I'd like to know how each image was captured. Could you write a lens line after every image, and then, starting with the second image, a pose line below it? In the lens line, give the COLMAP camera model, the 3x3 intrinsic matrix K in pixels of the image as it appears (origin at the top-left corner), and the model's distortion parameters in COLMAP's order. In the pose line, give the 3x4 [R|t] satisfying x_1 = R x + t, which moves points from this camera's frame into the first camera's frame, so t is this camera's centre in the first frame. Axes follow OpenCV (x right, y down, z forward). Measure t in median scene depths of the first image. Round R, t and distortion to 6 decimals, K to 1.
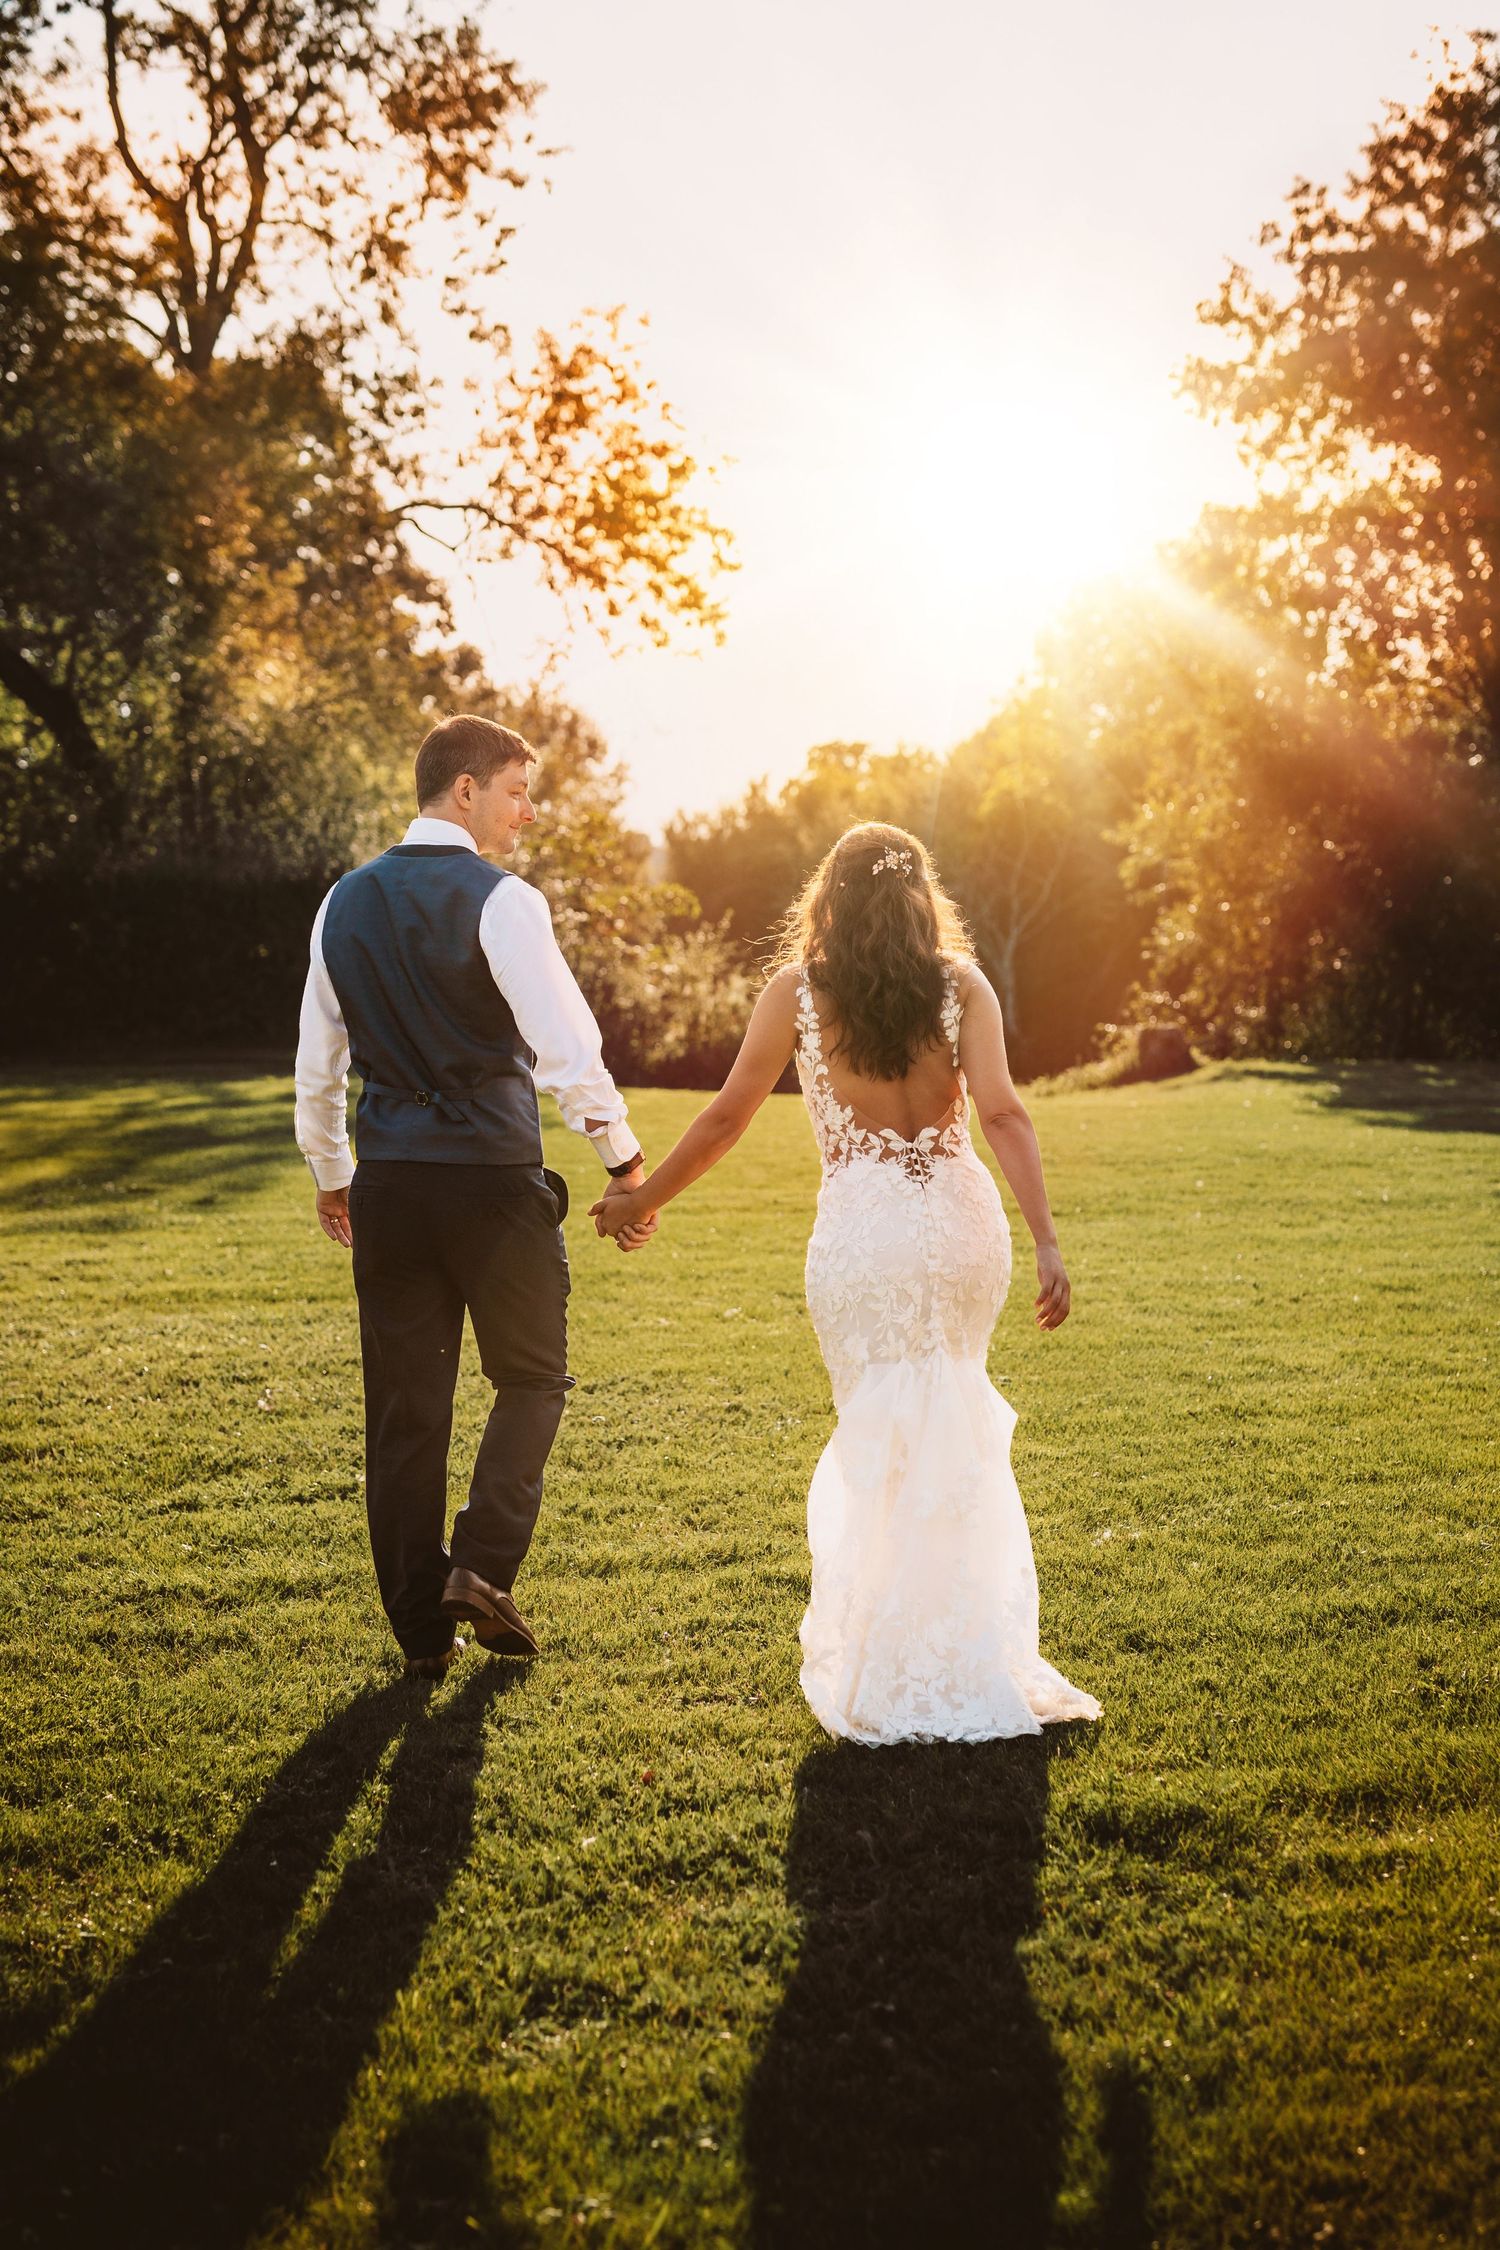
lens RADIAL K [[3326.1, 0, 787.3], [0, 3326.1, 1129.7], [0, 0, 1]] dist [0.064695, -0.031575]
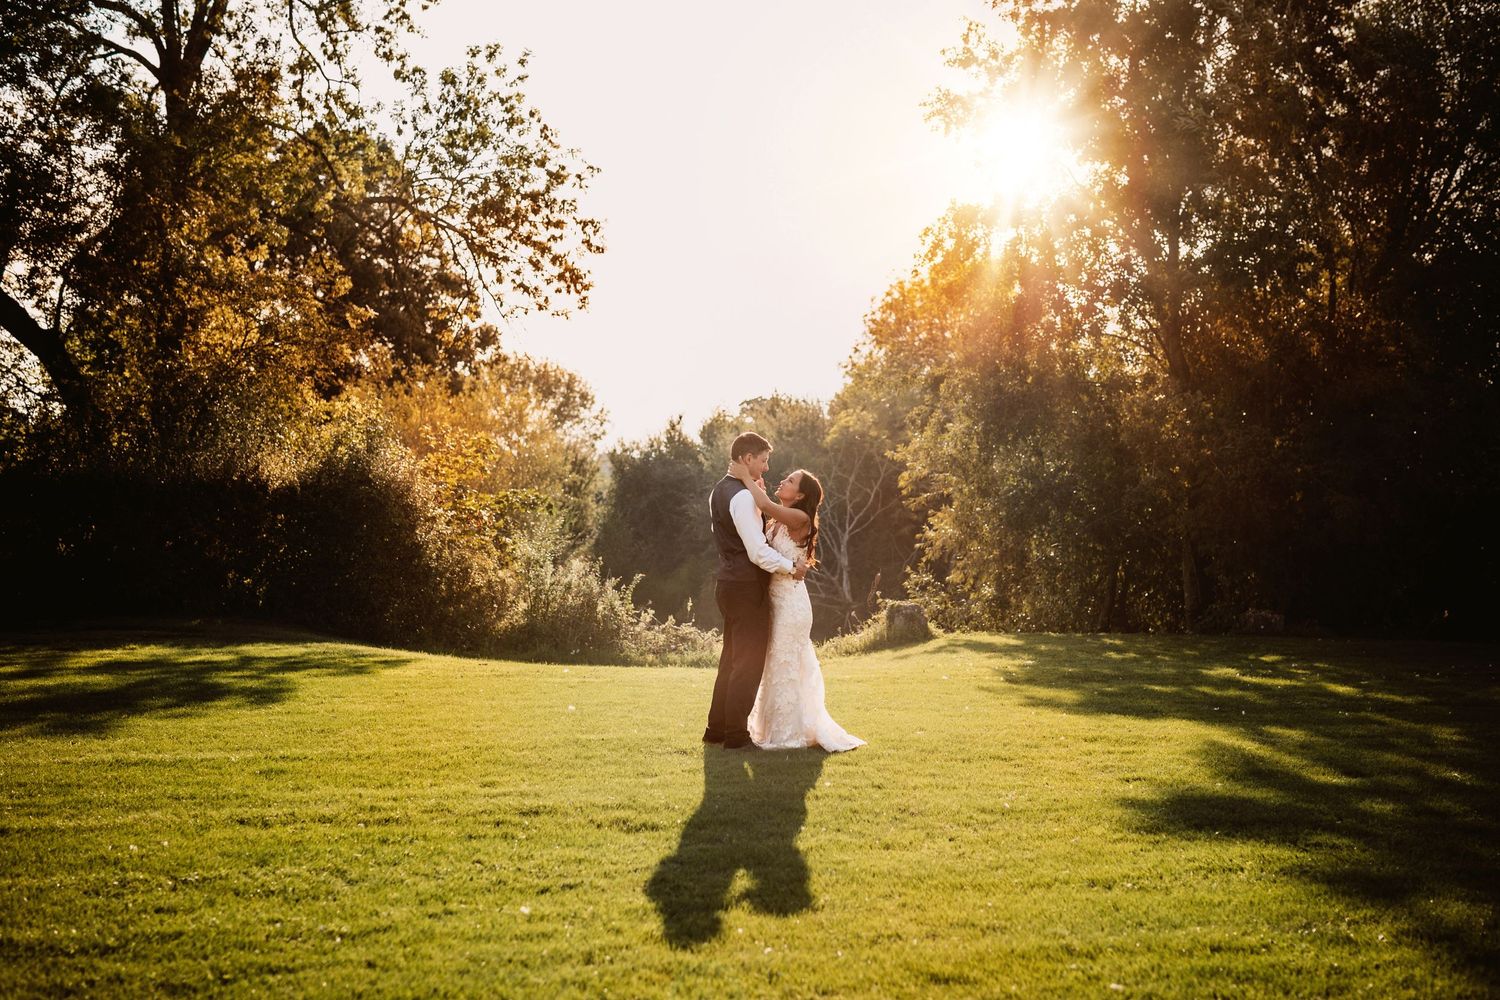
lens RADIAL K [[2229.8, 0, 750.0], [0, 2229.8, 500.0], [0, 0, 1]] dist [-0.008012, -0.029376]
pose [[0.999949, 0.006247, 0.007920, 0.039876], [-0.005673, 0.997500, -0.070442, -0.009119], [-0.008340, 0.070393, 0.997484, 0.138972]]
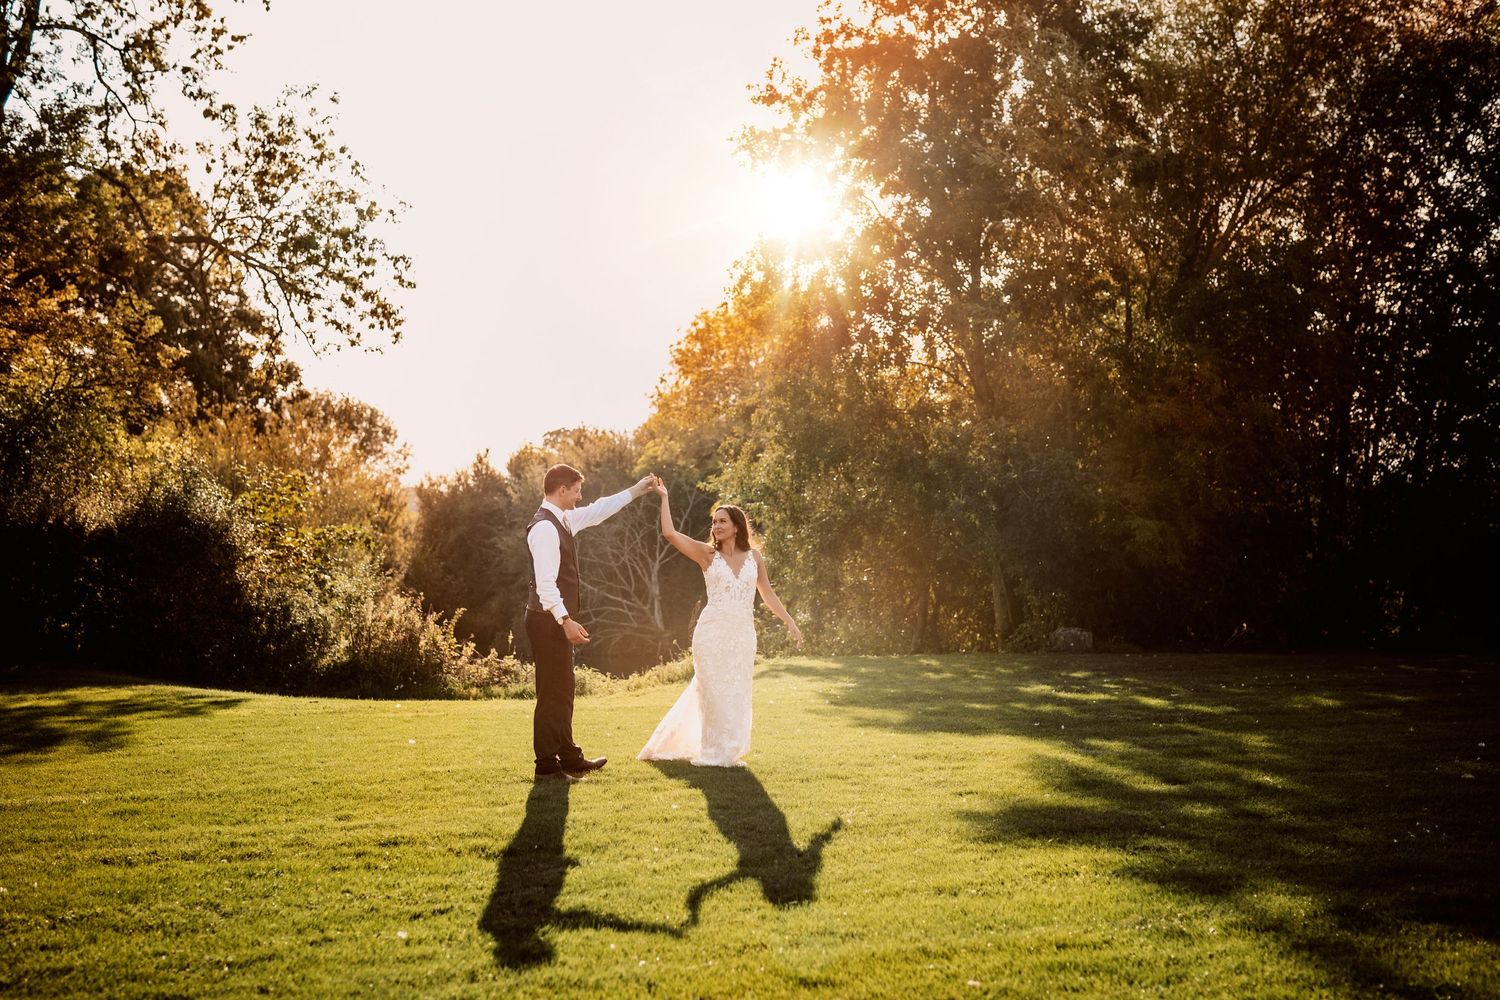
lens RADIAL K [[2226.2, 0, 745.7], [0, 2226.2, 476.2], [0, 0, 1]] dist [-0.001412, -0.049951]
pose [[0.995490, -0.013543, 0.093899, 0.034735], [0.022358, 0.995370, -0.093480, -0.008791], [-0.092198, 0.095158, 0.991183, 0.129590]]
